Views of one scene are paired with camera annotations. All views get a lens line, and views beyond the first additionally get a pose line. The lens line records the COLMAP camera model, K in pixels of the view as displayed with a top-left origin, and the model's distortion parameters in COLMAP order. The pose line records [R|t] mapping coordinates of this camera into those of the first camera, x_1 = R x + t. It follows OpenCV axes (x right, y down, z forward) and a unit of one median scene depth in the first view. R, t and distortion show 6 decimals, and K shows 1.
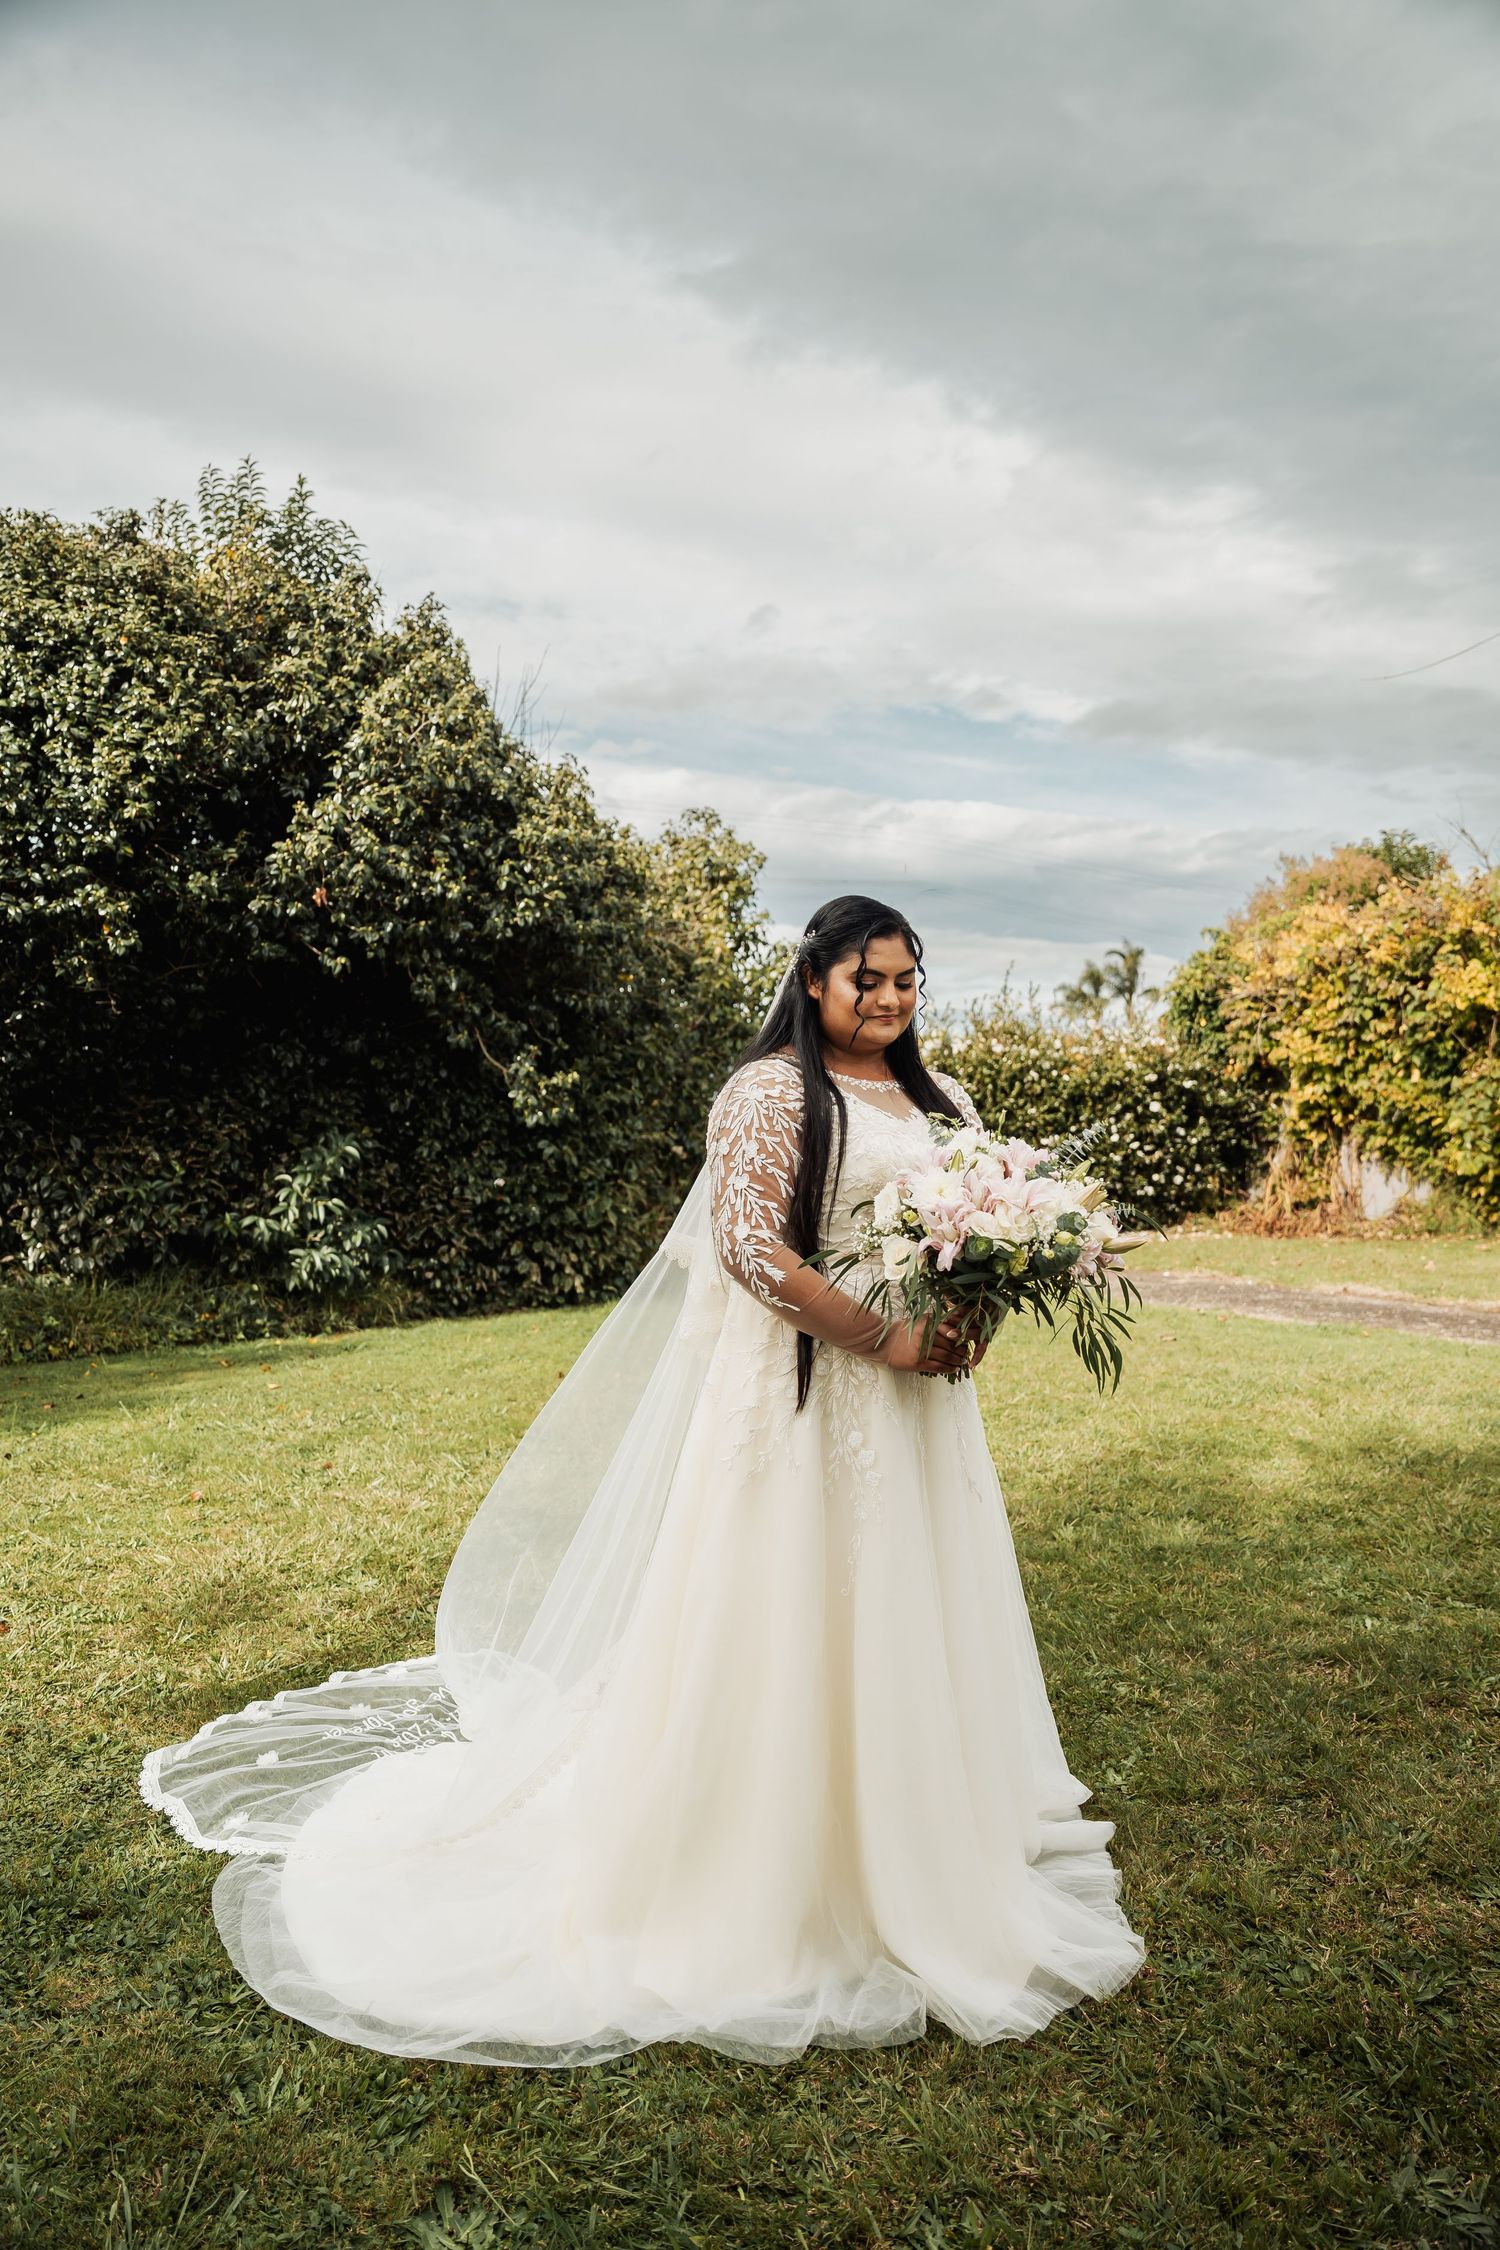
lens RADIAL K [[1613.1, 0, 737.8], [0, 1613.1, 1136.9], [0, 0, 1]] dist [-0.079957, 0.051486]
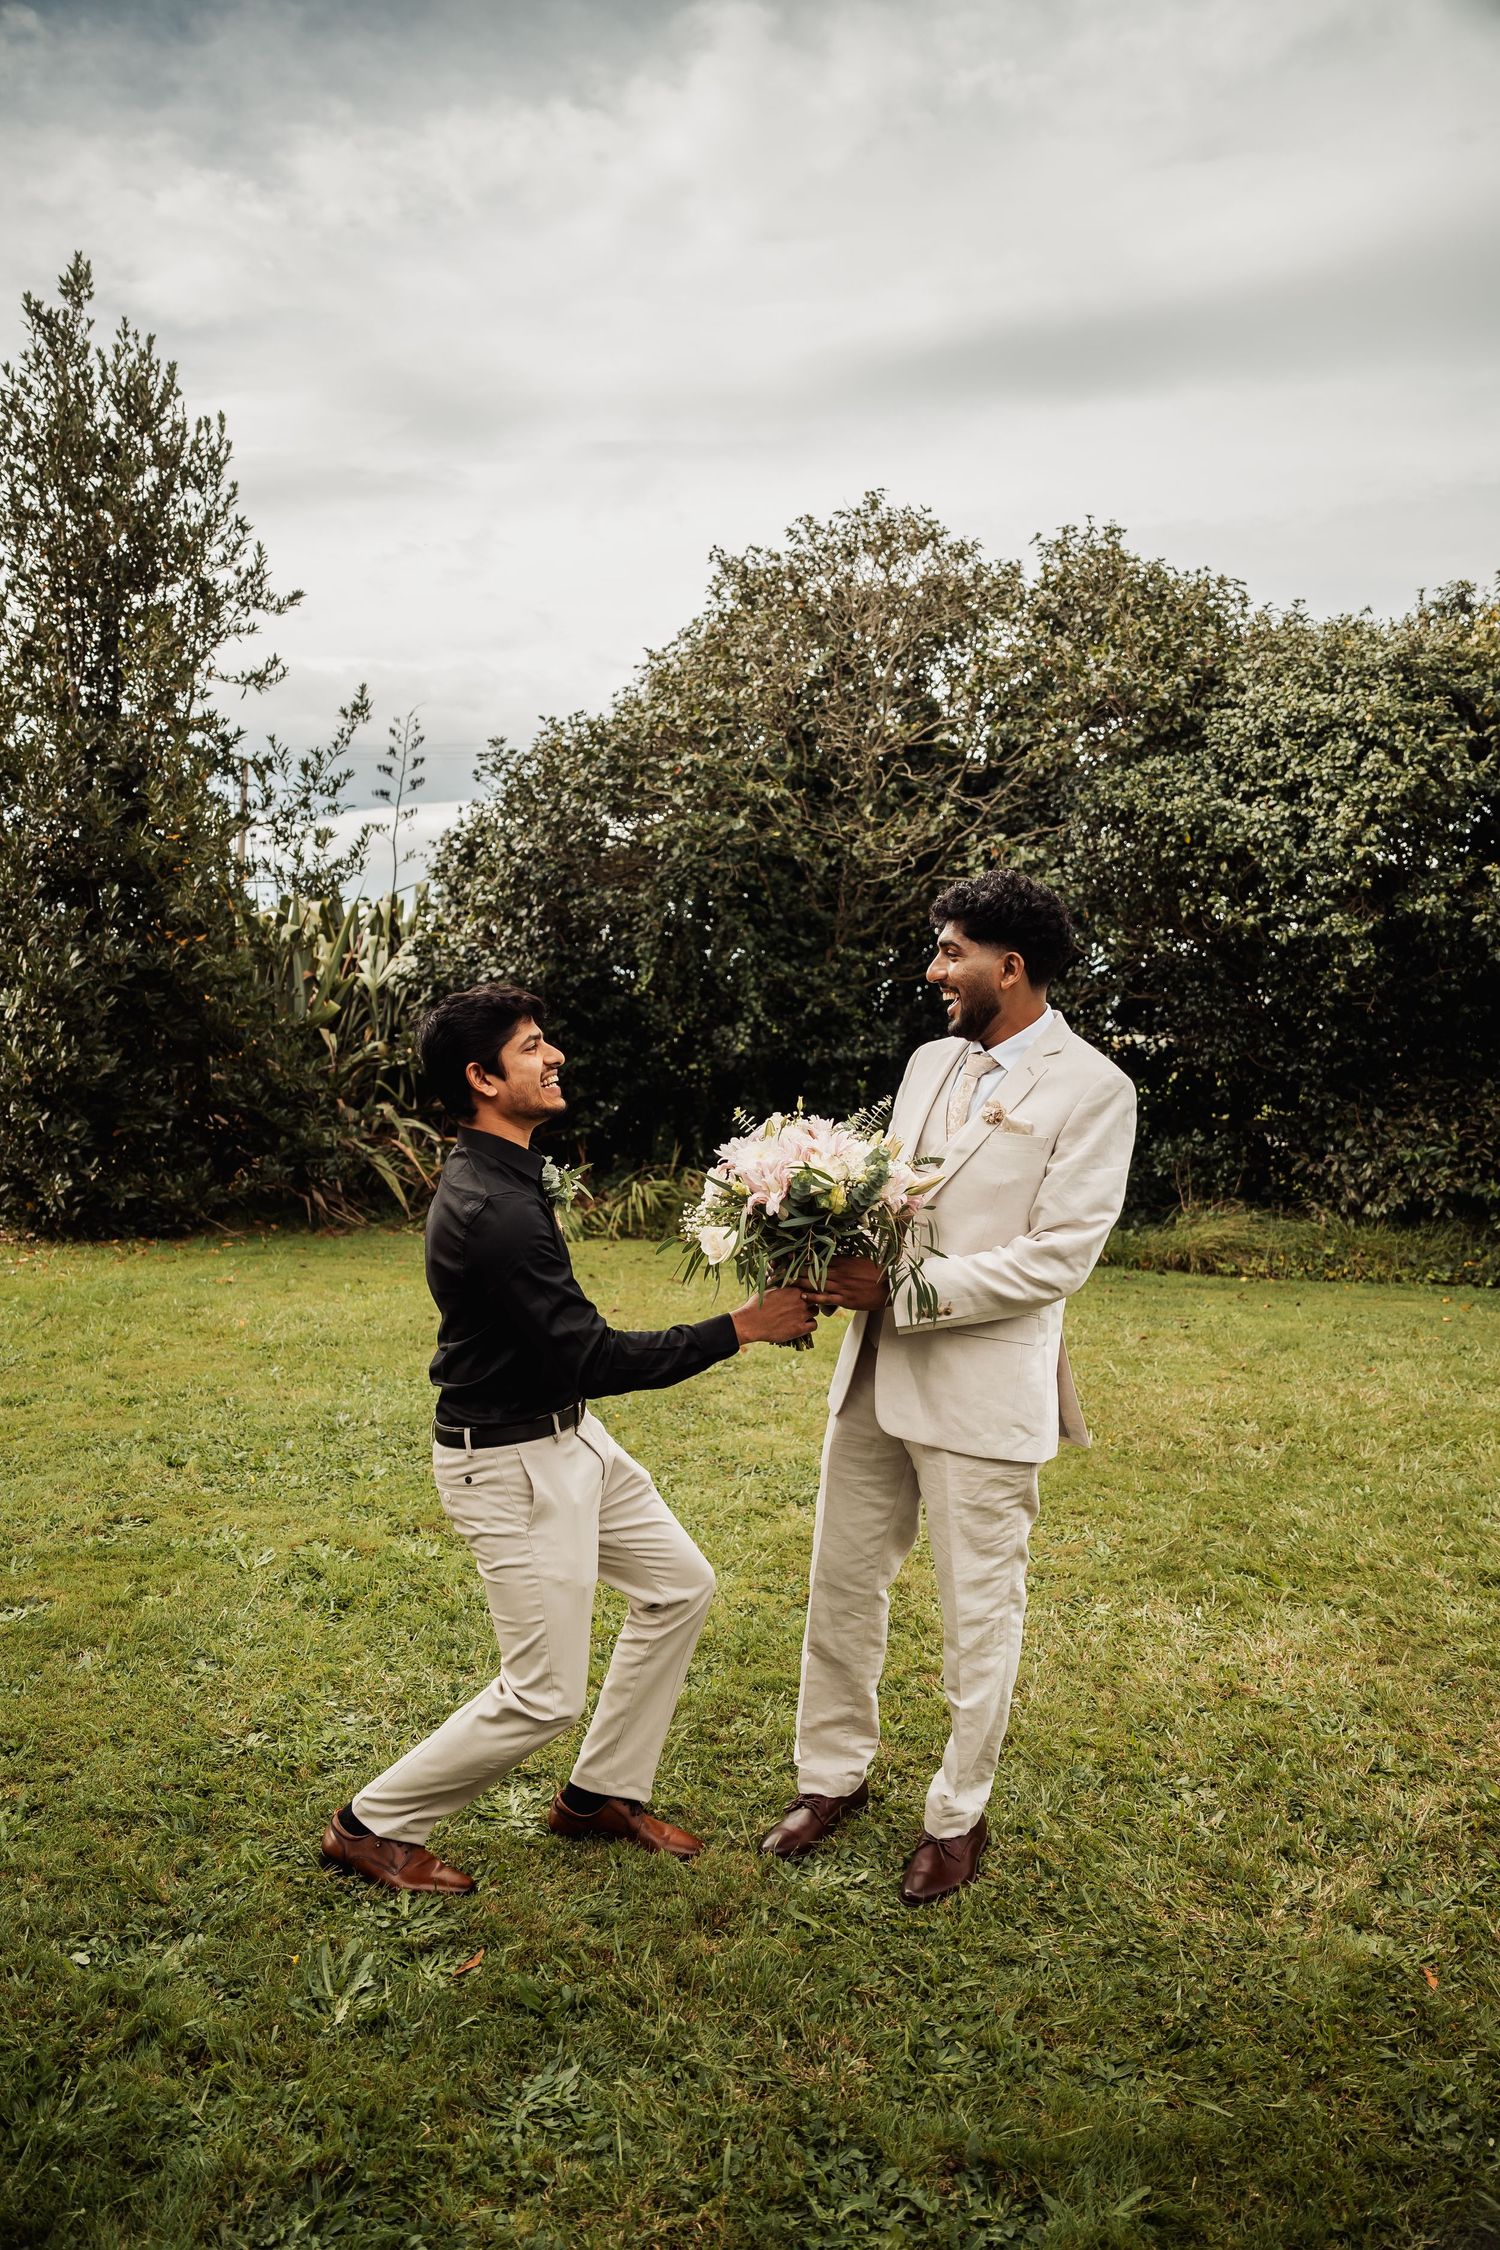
lens RADIAL K [[1539.7, 0, 739.0], [0, 1539.7, 1132.7], [0, 0, 1]] dist [-0.119493, 0.073237]
pose [[0.513075, 0.050299, -0.856869, 0.363843], [-0.031400, 0.998713, 0.039824, -0.012718], [0.857769, 0.006473, 0.513994, -0.040588]]
